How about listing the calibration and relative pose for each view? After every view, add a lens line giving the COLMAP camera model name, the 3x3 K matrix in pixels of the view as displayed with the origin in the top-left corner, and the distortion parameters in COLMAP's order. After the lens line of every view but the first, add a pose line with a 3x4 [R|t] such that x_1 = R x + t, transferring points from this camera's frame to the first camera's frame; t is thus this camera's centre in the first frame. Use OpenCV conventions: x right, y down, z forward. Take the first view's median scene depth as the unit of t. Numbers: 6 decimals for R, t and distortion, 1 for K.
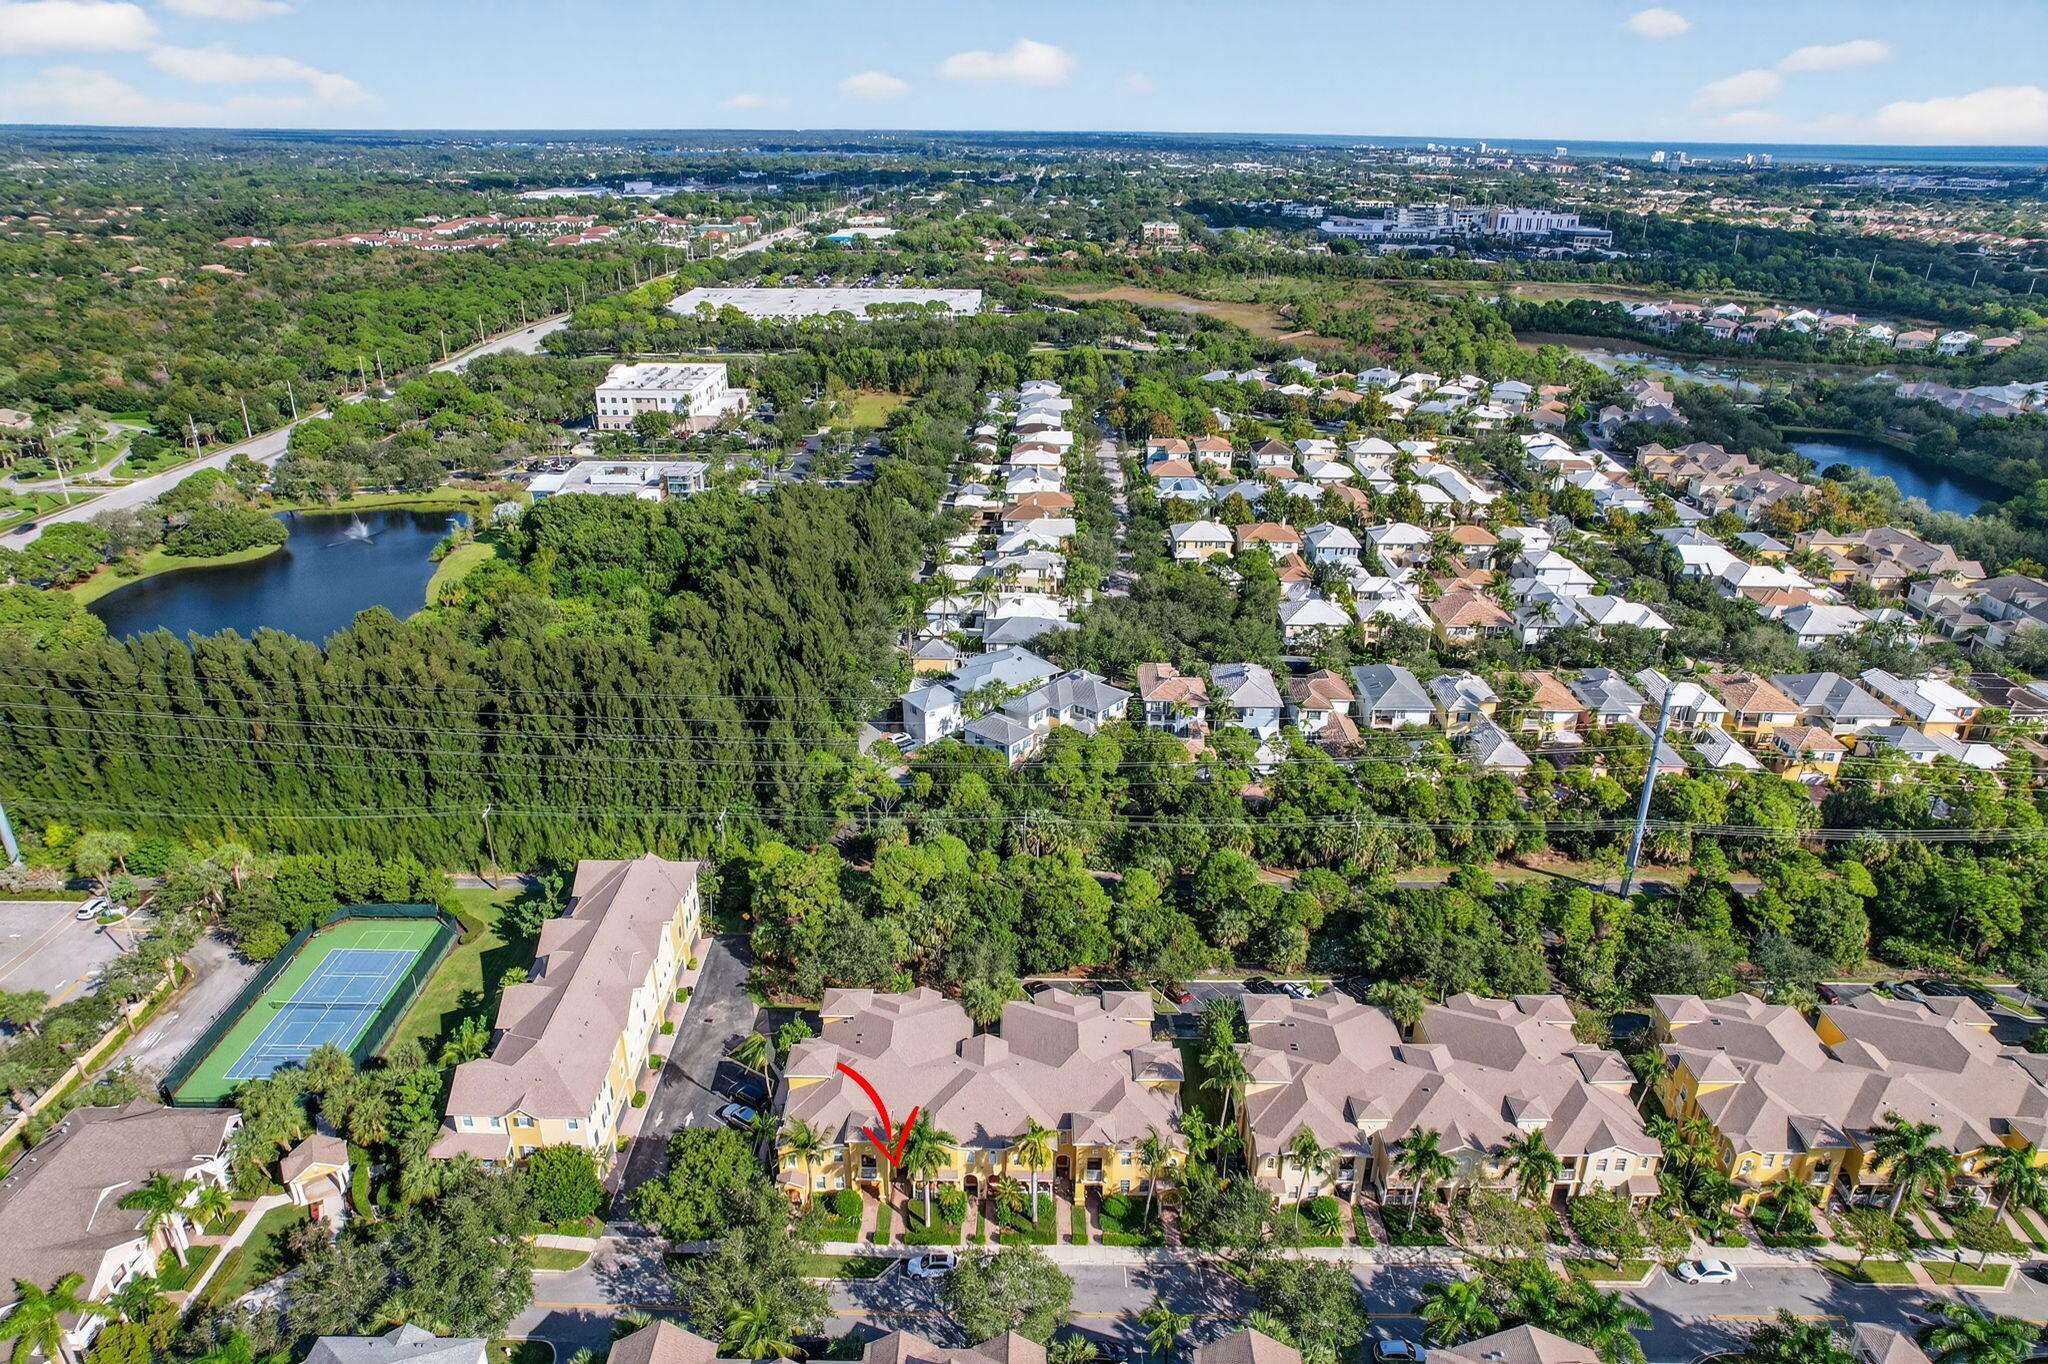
lens RADIAL K [[1513.2, 0, 1024.0], [0, 1513.2, 682.0], [0, 0, 1]] dist [0.000145, 0.001944]
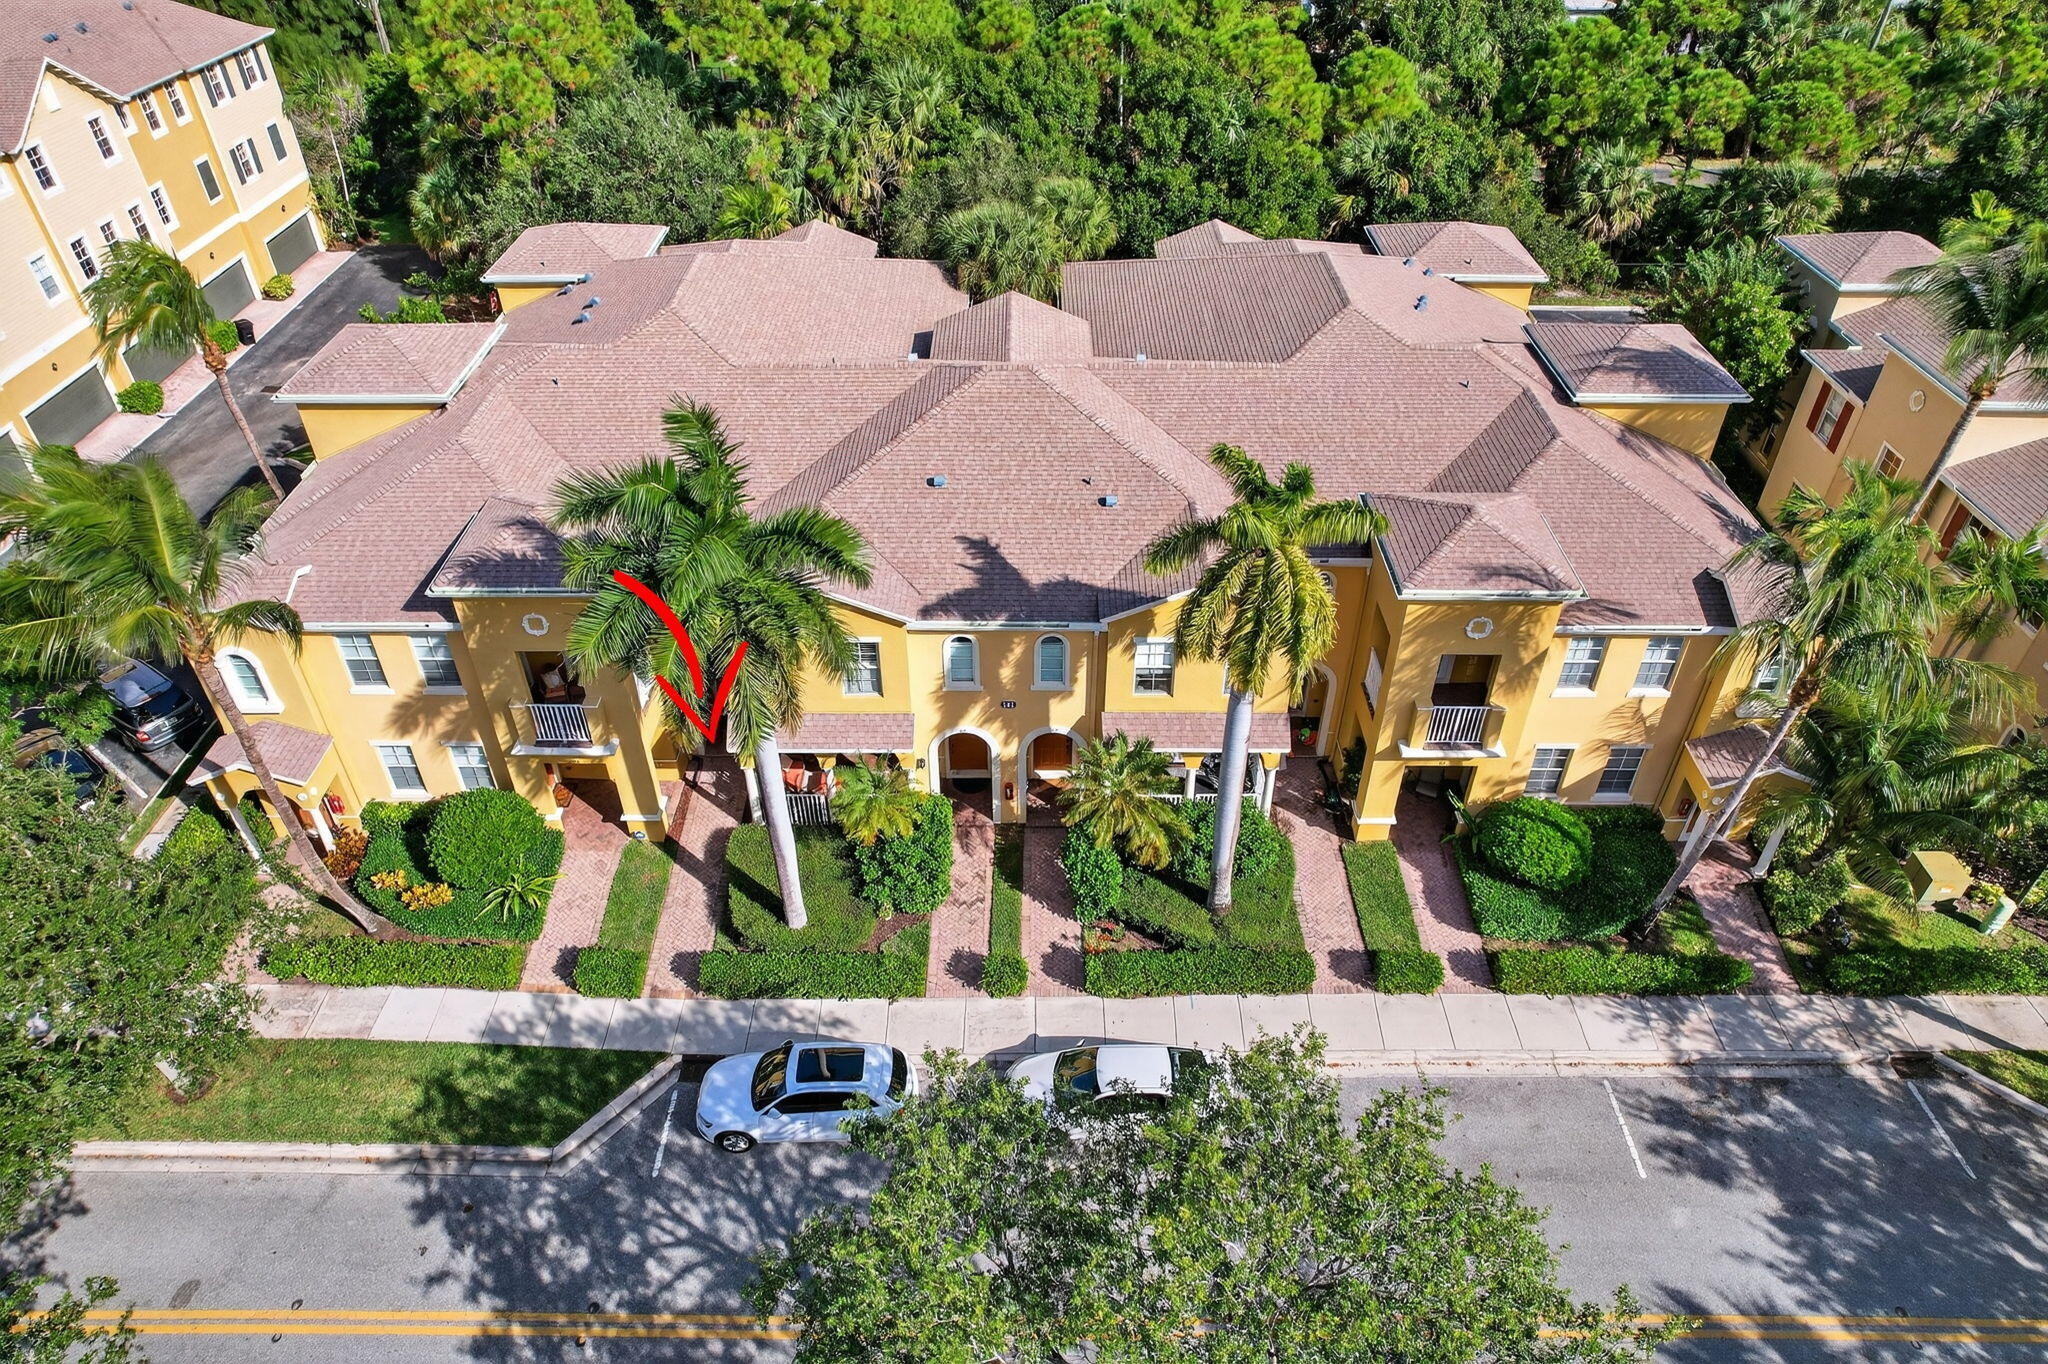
lens RADIAL K [[1513.2, 0, 1024.0], [0, 1513.2, 682.0], [0, 0, 1]] dist [0.000145, 0.001944]
pose [[0.999927, -0.008398, -0.008689, -0.022882], [0.010076, 0.976361, 0.215912, 0.264650], [0.006670, -0.215983, 0.976374, 0.758834]]
